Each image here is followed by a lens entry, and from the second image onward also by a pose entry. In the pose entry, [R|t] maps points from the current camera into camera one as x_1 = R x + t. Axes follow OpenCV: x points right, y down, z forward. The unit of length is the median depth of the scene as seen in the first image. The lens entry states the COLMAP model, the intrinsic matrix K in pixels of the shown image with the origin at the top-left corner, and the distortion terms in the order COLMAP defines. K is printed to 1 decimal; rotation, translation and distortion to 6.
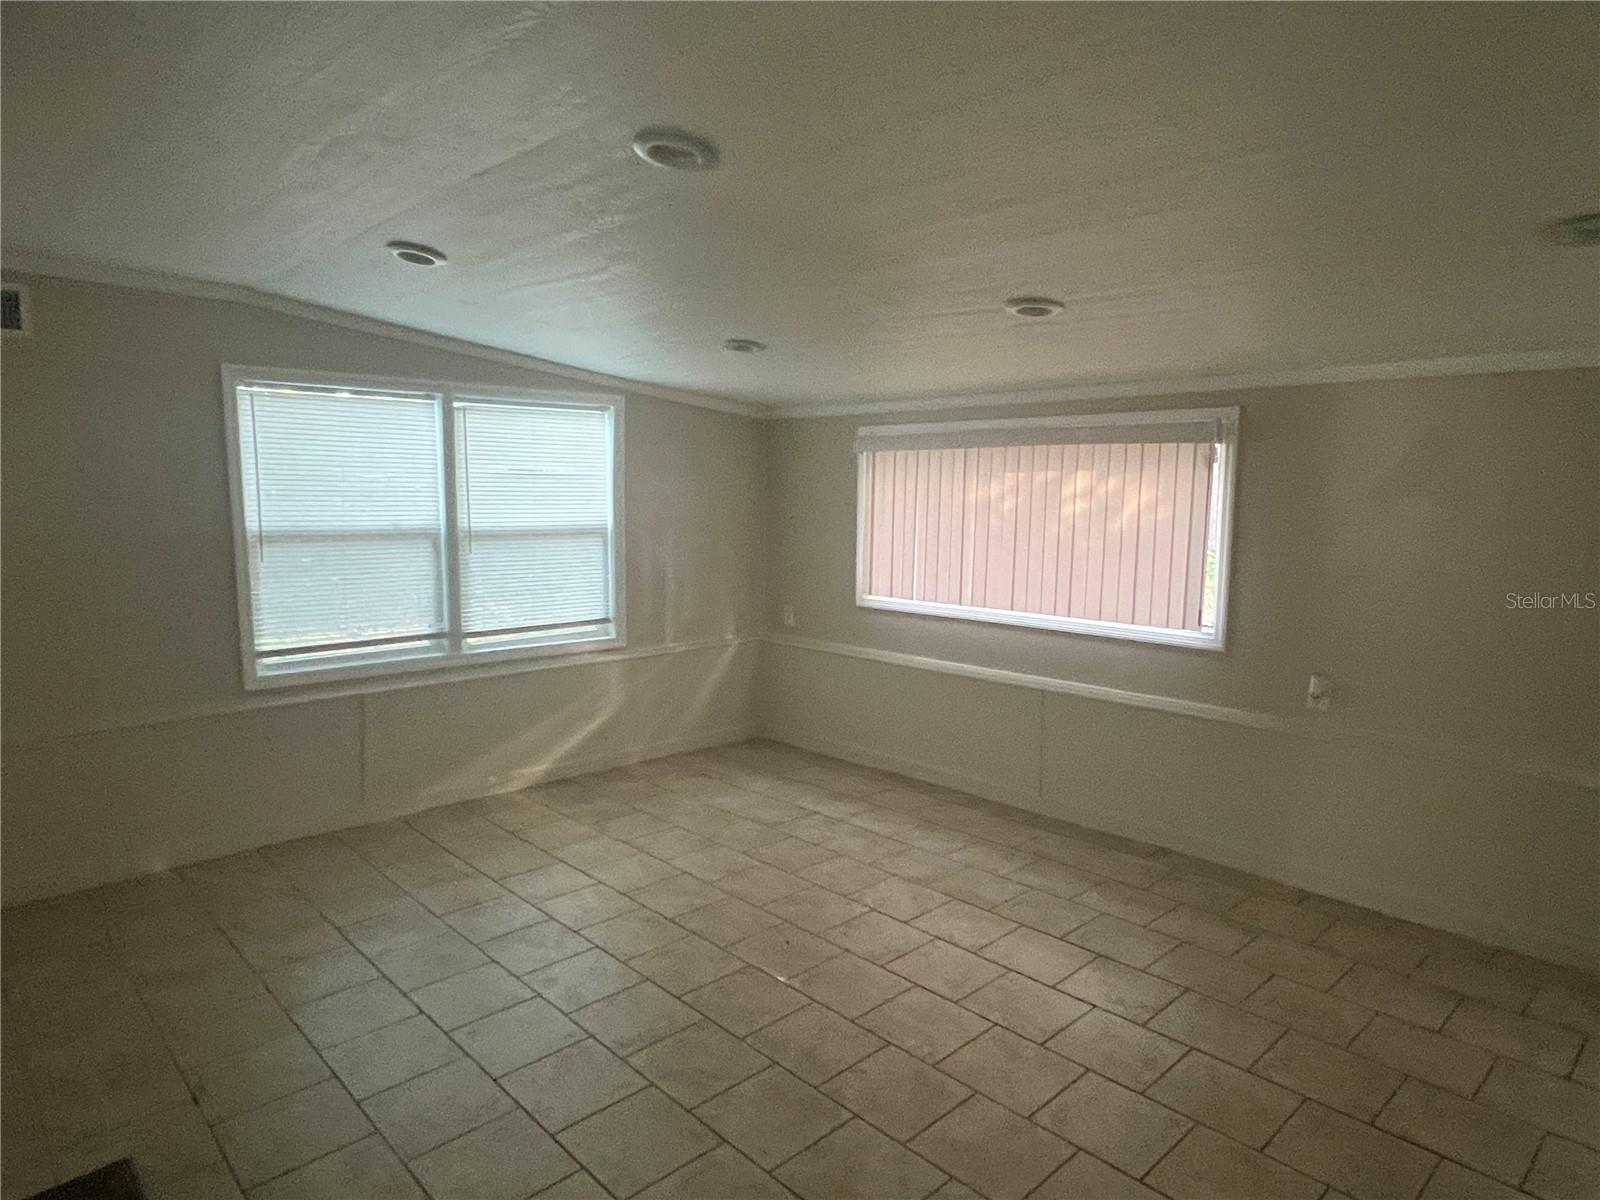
lens RADIAL K [[987.0, 0, 801.3], [0, 987.0, 600.4], [0, 0, 1]] dist [0.009028, 0.001488]
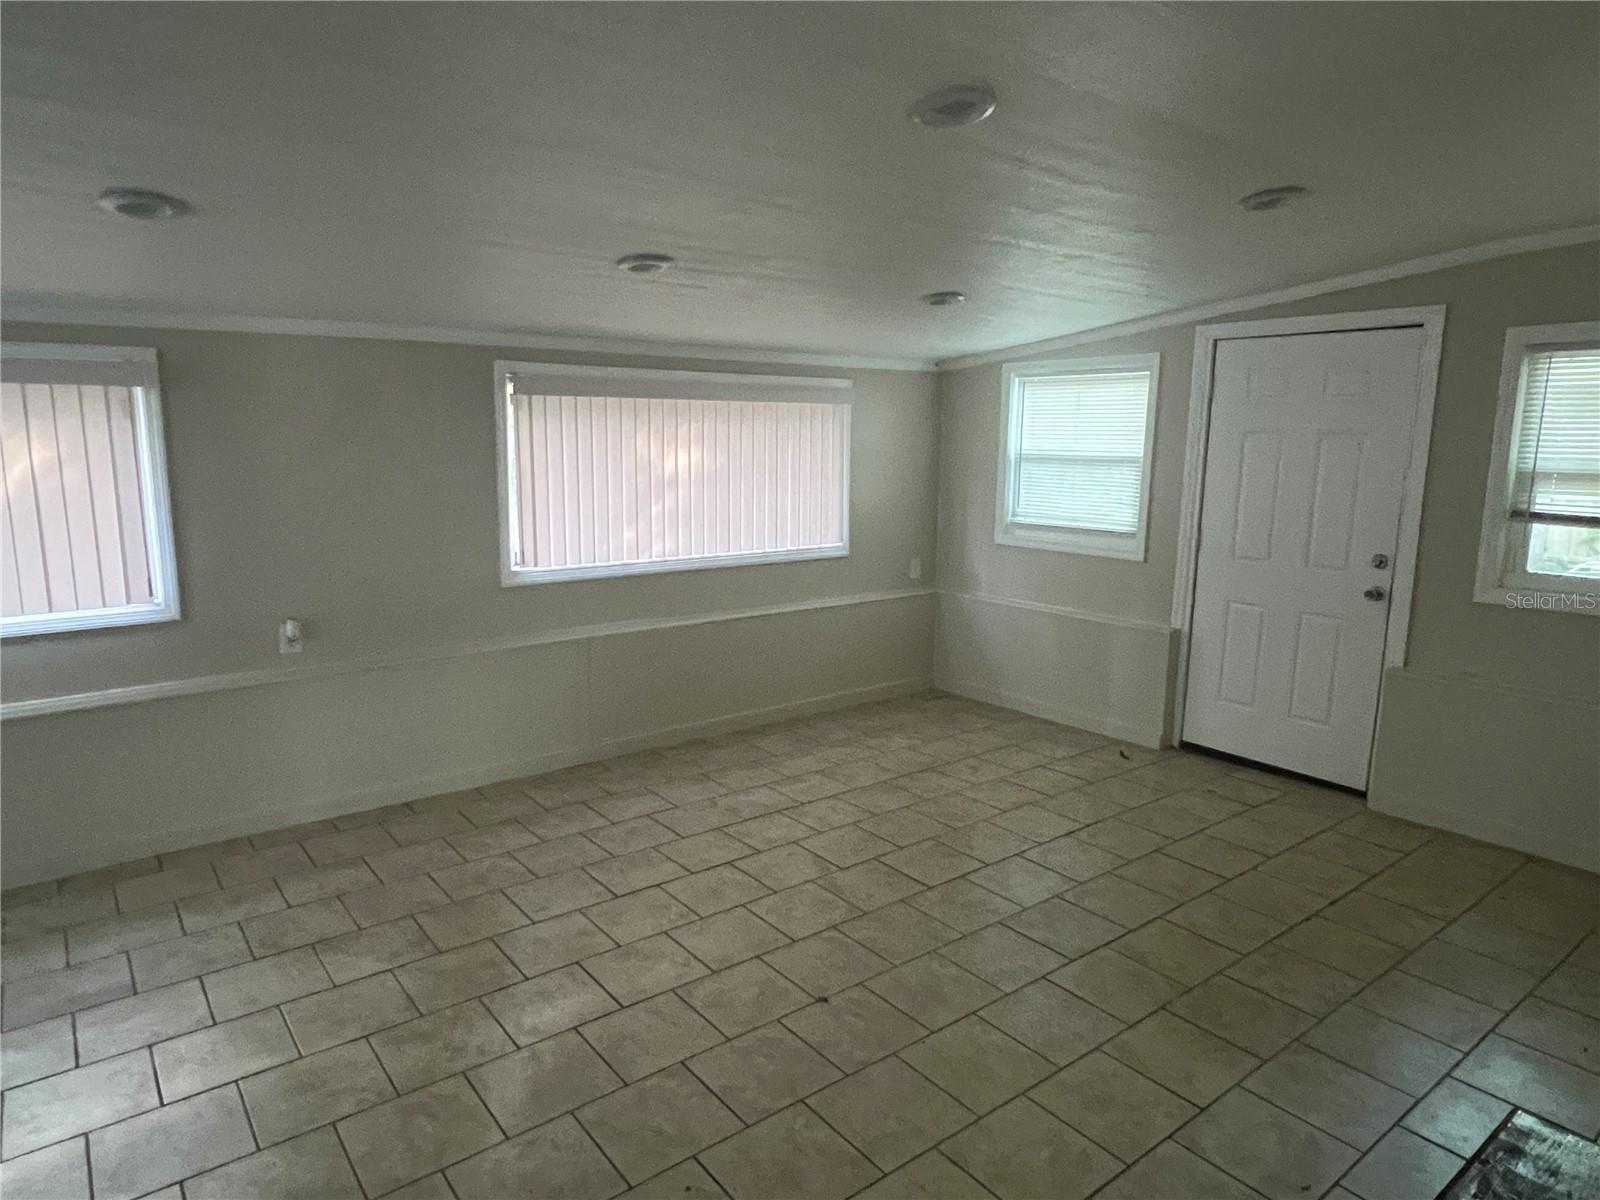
lens RADIAL K [[987.0, 0, 793.2], [0, 987.0, 602.4], [0, 0, 1]] dist [0.009028, 0.001488]
pose [[0.107585, -0.174674, 0.978731, -0.354426], [0.125804, 0.978923, 0.160879, -0.034517], [-0.986204, 0.105820, 0.127293, 0.282246]]
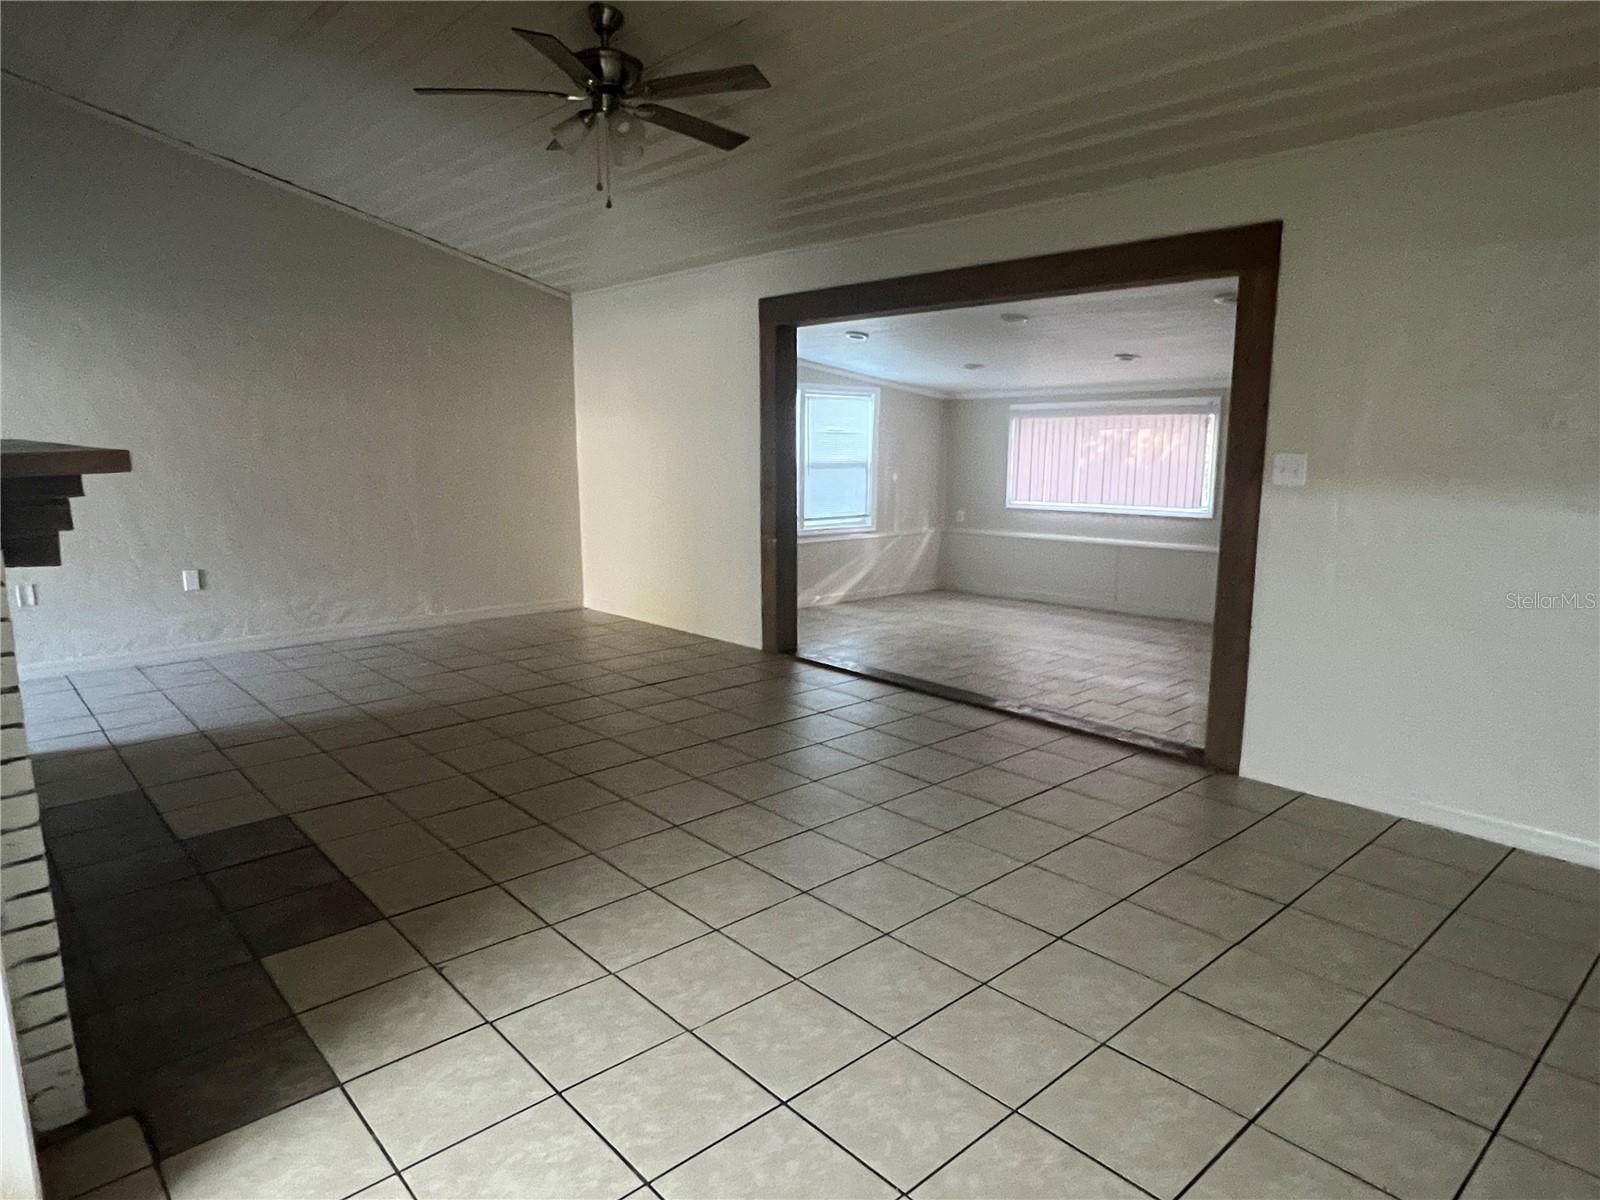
lens RADIAL K [[987.0, 0, 800.1], [0, 987.0, 597.4], [0, 0, 1]] dist [0.009028, 0.001488]
pose [[0.999564, 0.000231, -0.029517, -0.304599], [0.000661, 0.999543, 0.030206, 0.131006], [0.029511, -0.030213, 0.999108, -0.898367]]
